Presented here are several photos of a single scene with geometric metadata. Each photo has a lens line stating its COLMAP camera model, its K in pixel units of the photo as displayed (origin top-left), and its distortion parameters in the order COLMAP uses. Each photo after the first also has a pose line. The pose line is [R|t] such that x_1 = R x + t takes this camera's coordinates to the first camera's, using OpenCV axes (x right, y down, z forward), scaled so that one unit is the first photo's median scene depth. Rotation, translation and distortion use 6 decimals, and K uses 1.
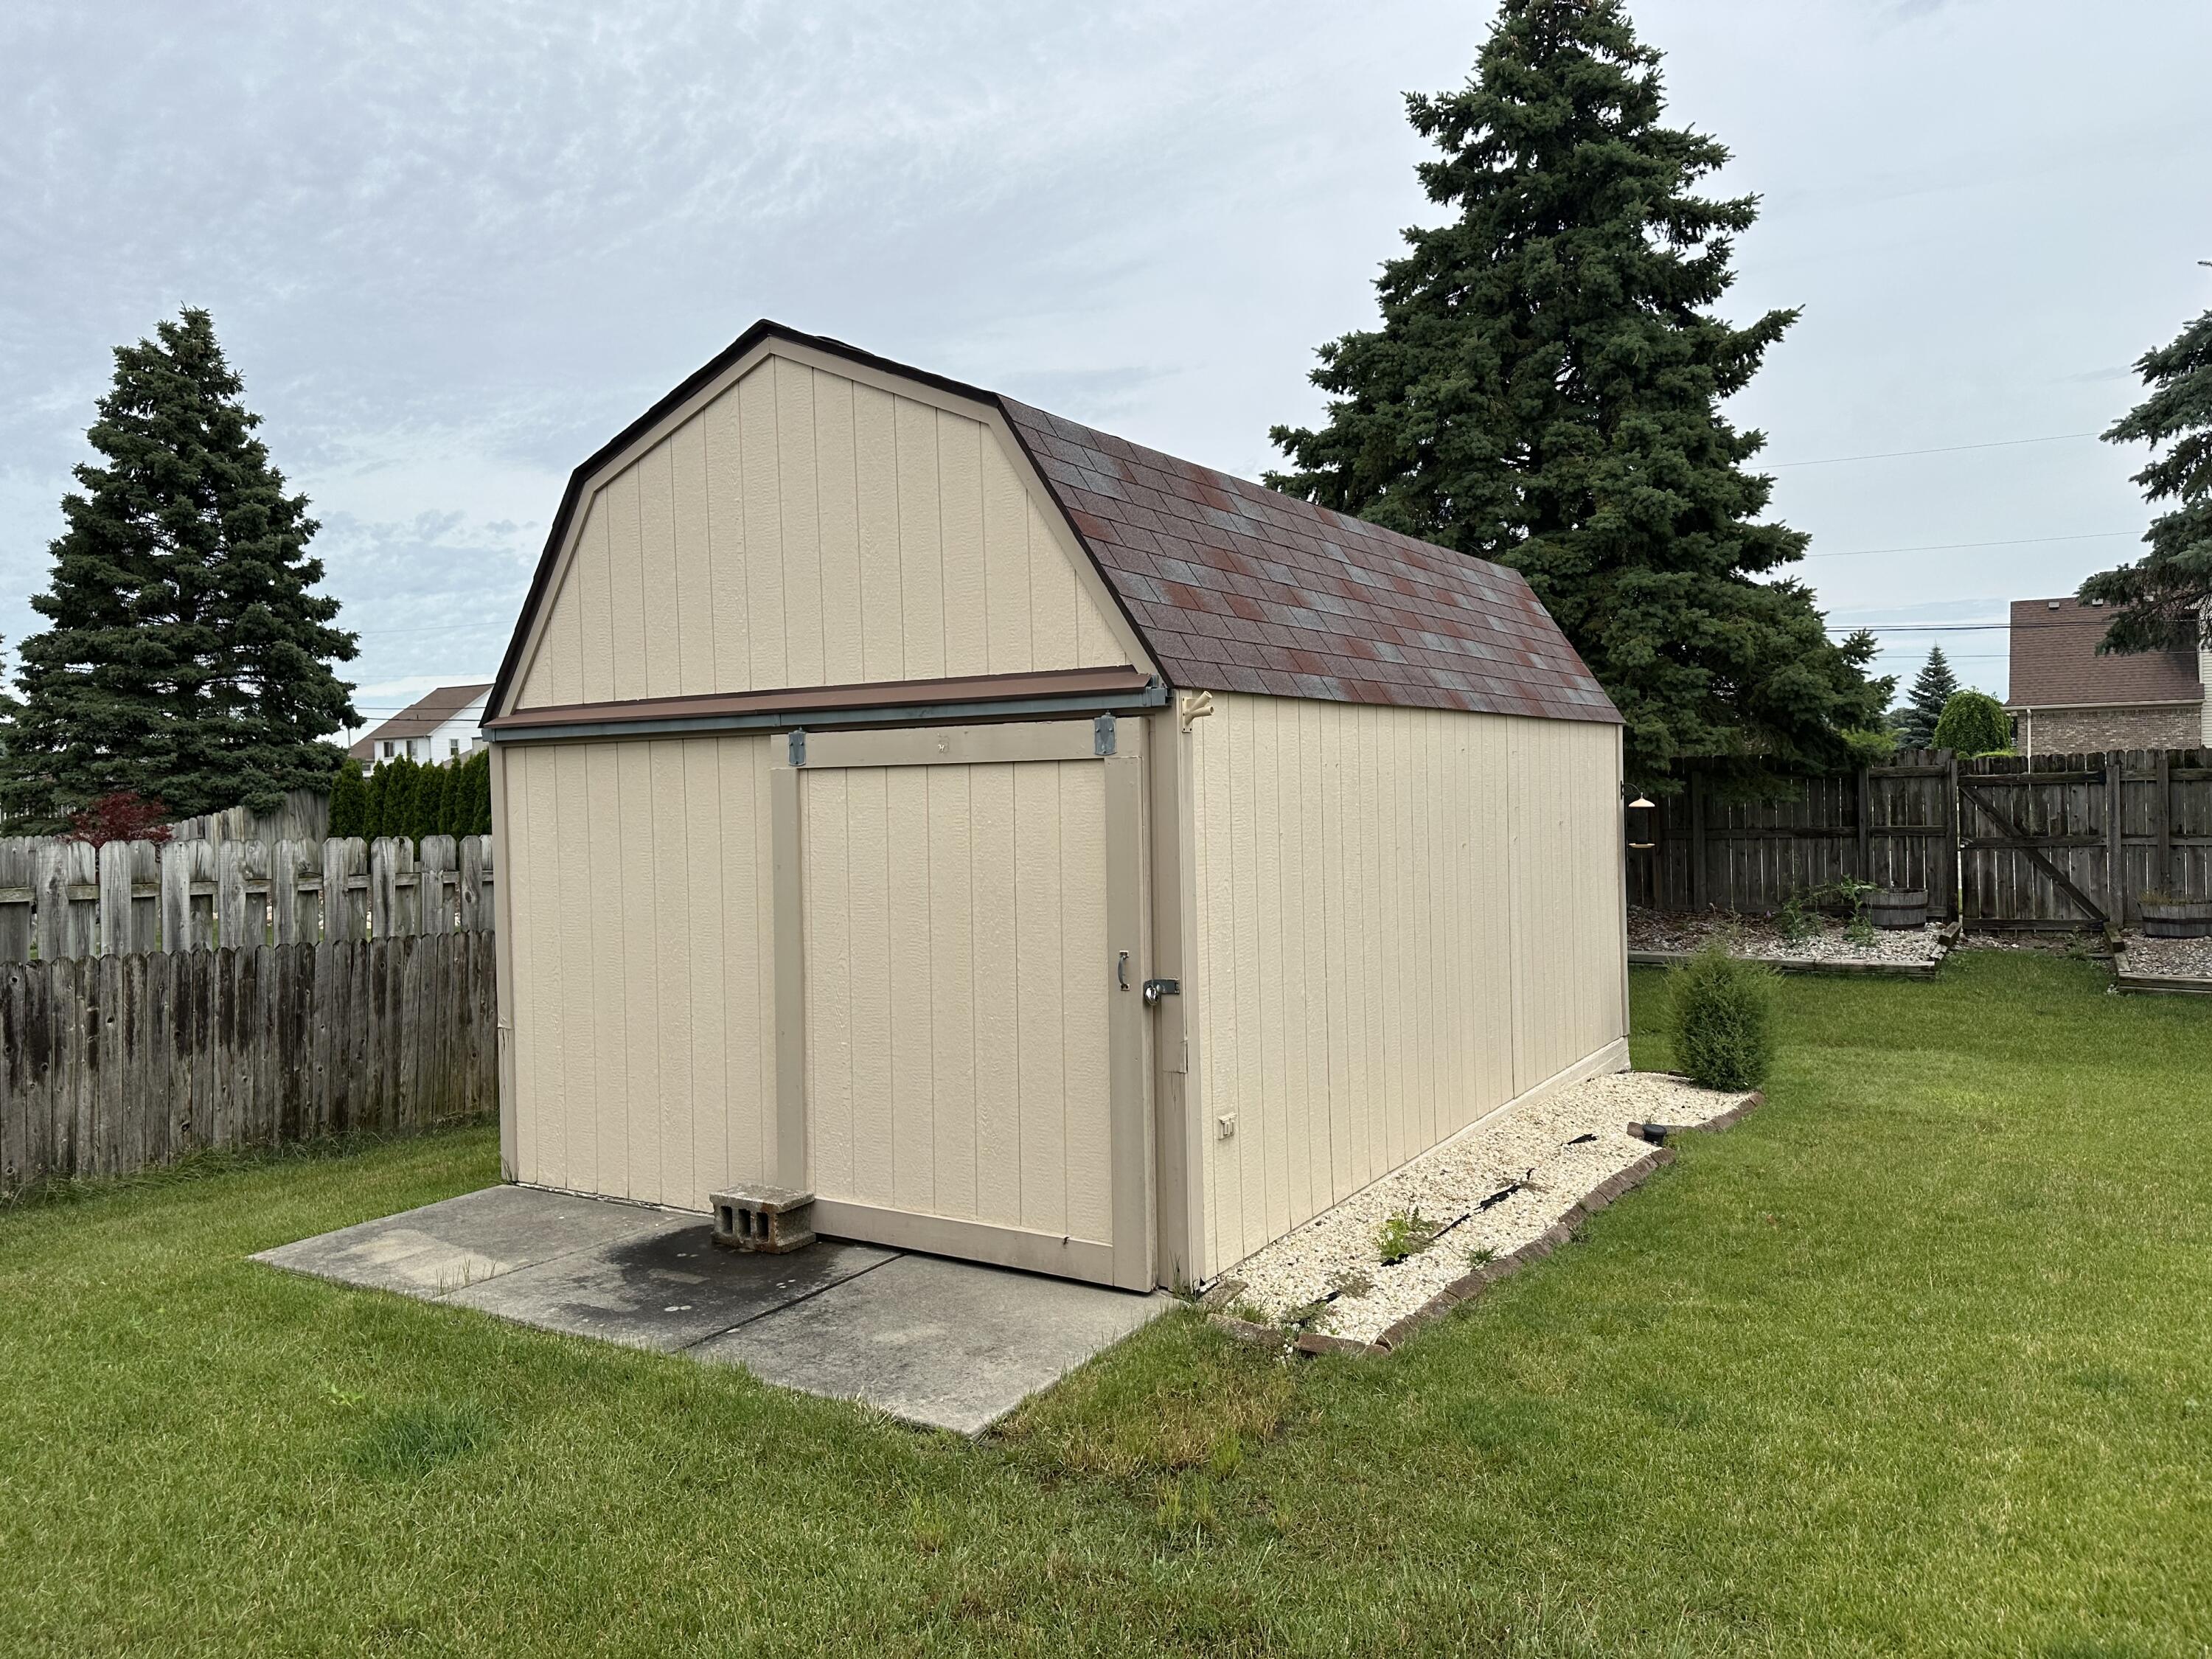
lens RADIAL K [[1561.3, 0, 1111.3], [0, 1561.3, 817.1], [0, 0, 1]] dist [0.070105, -0.054181]
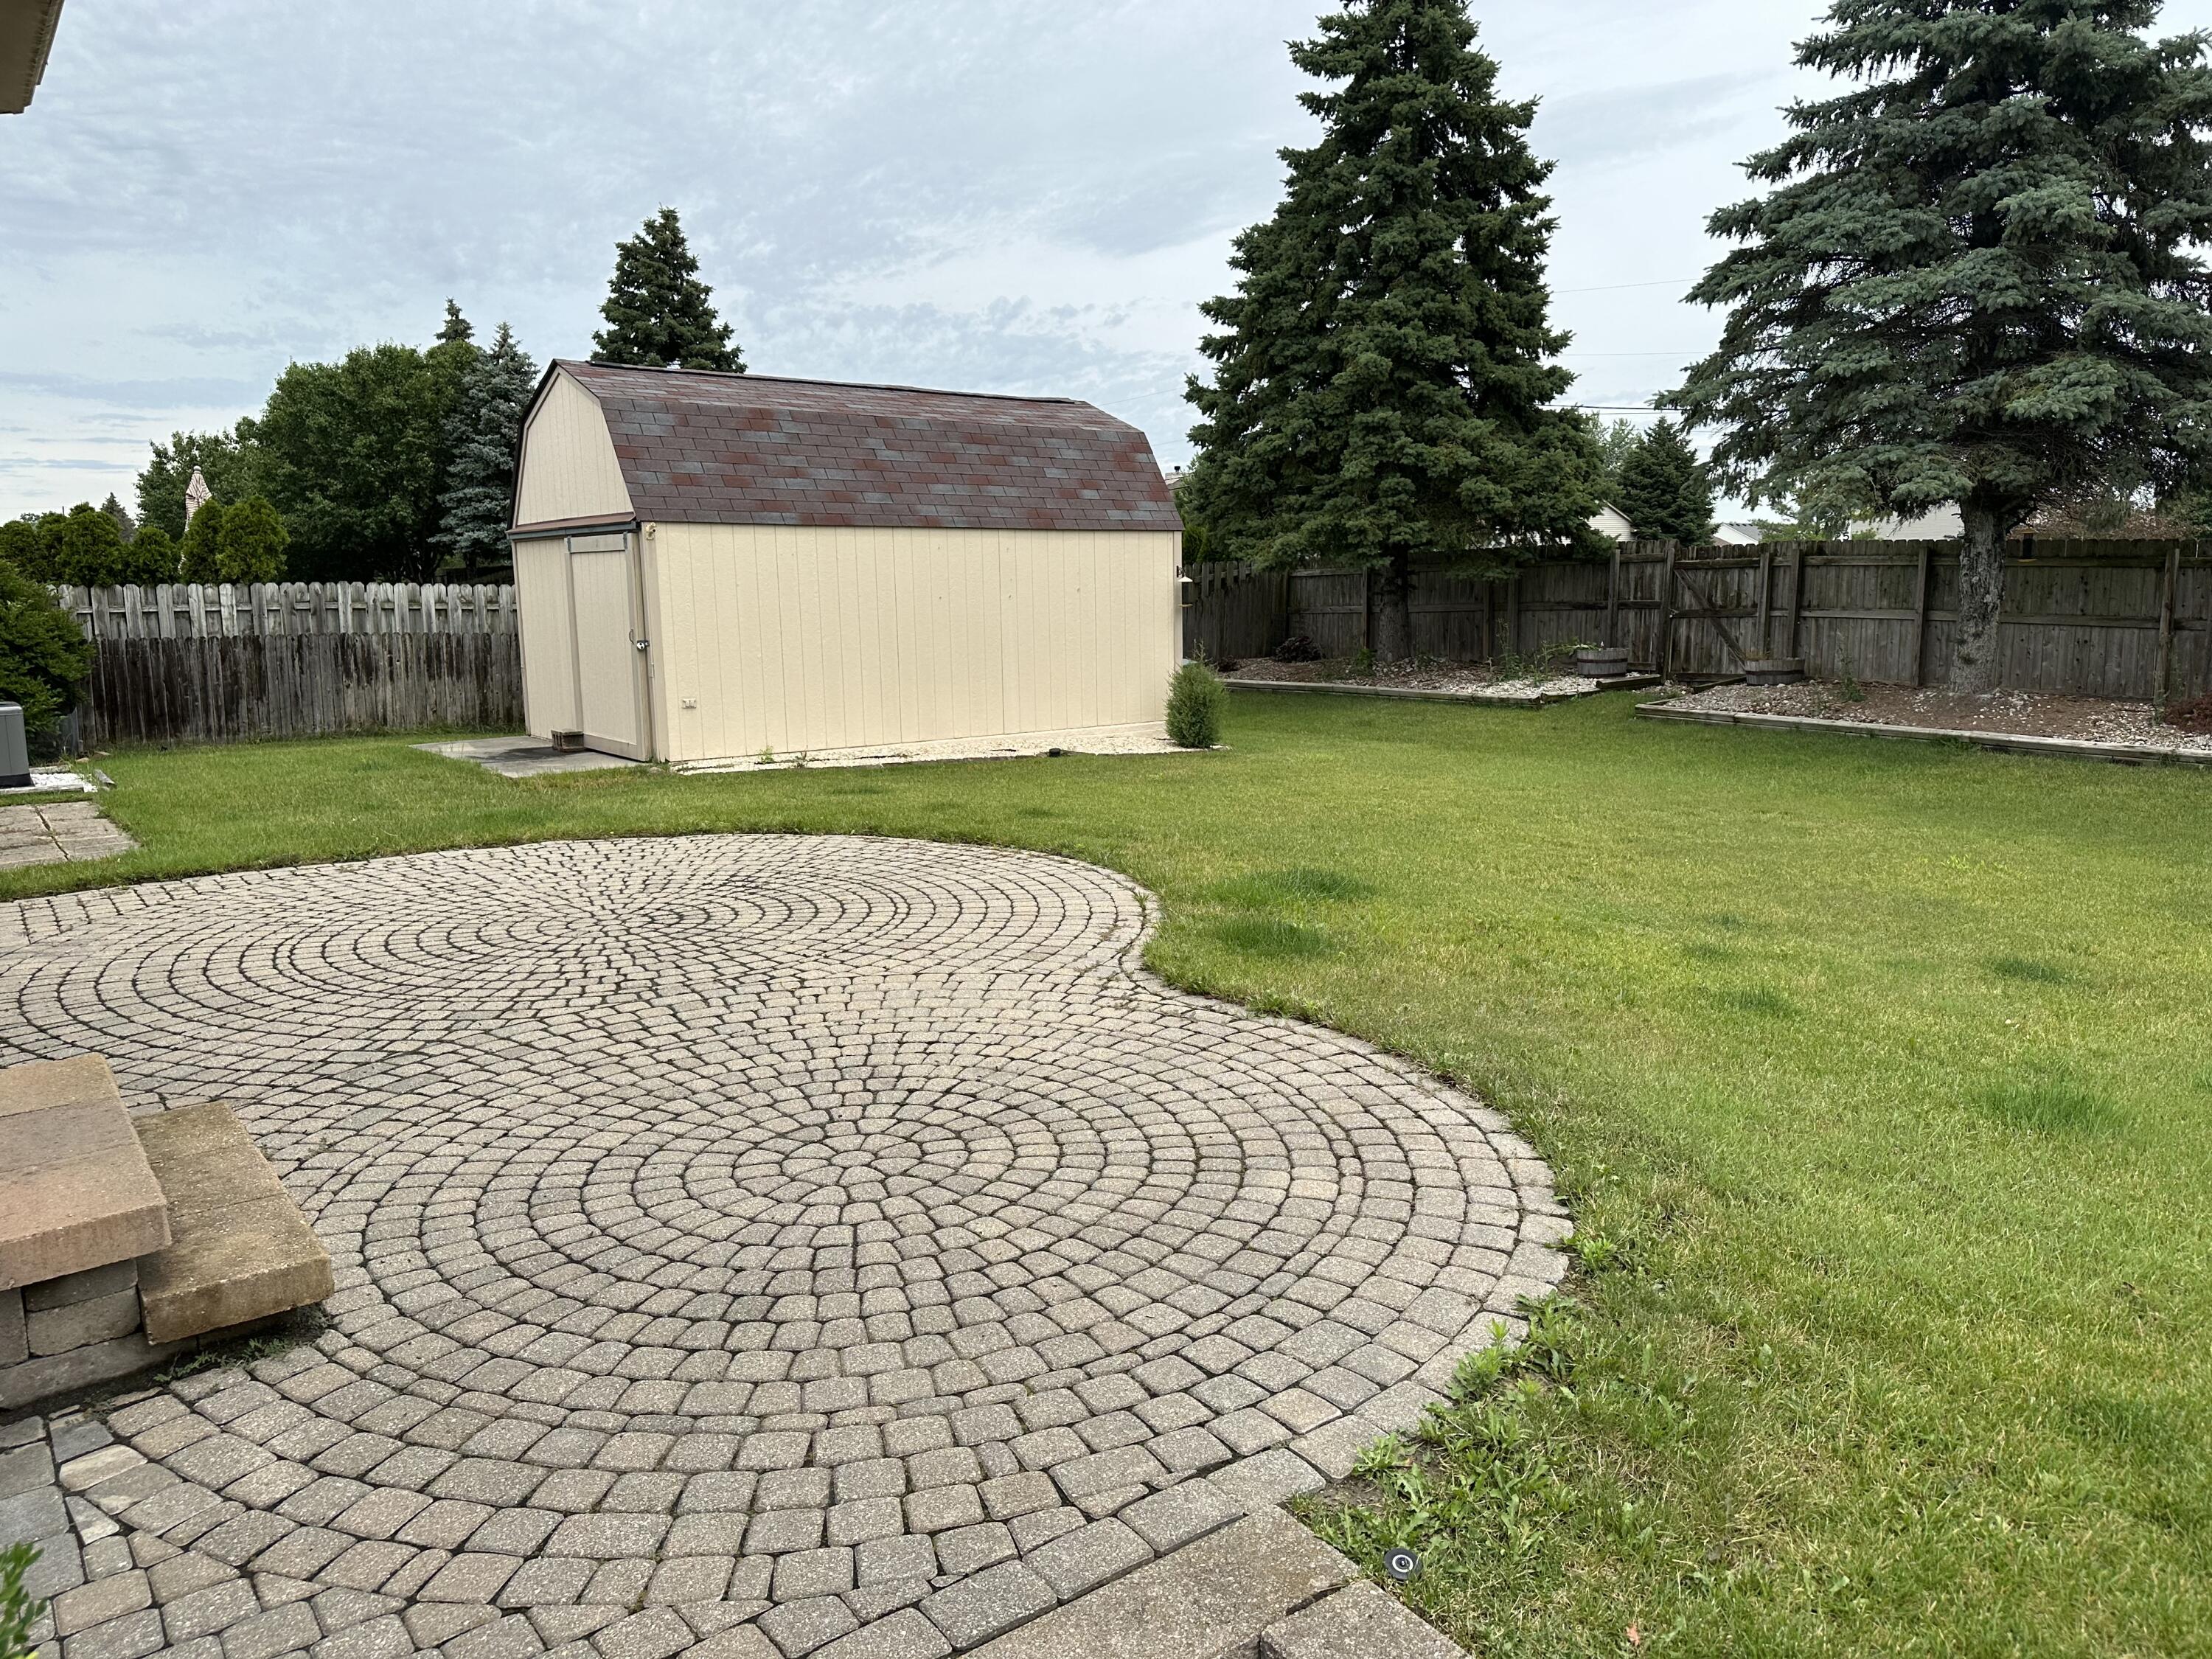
lens RADIAL K [[1561.3, 0, 1118.4], [0, 1561.3, 824.9], [0, 0, 1]] dist [0.070105, -0.054181]
pose [[0.936245, 0.065613, -0.345167, 1.117604], [-0.015415, 0.989133, 0.146211, 0.010855], [0.351009, -0.131569, 0.927083, -0.763503]]
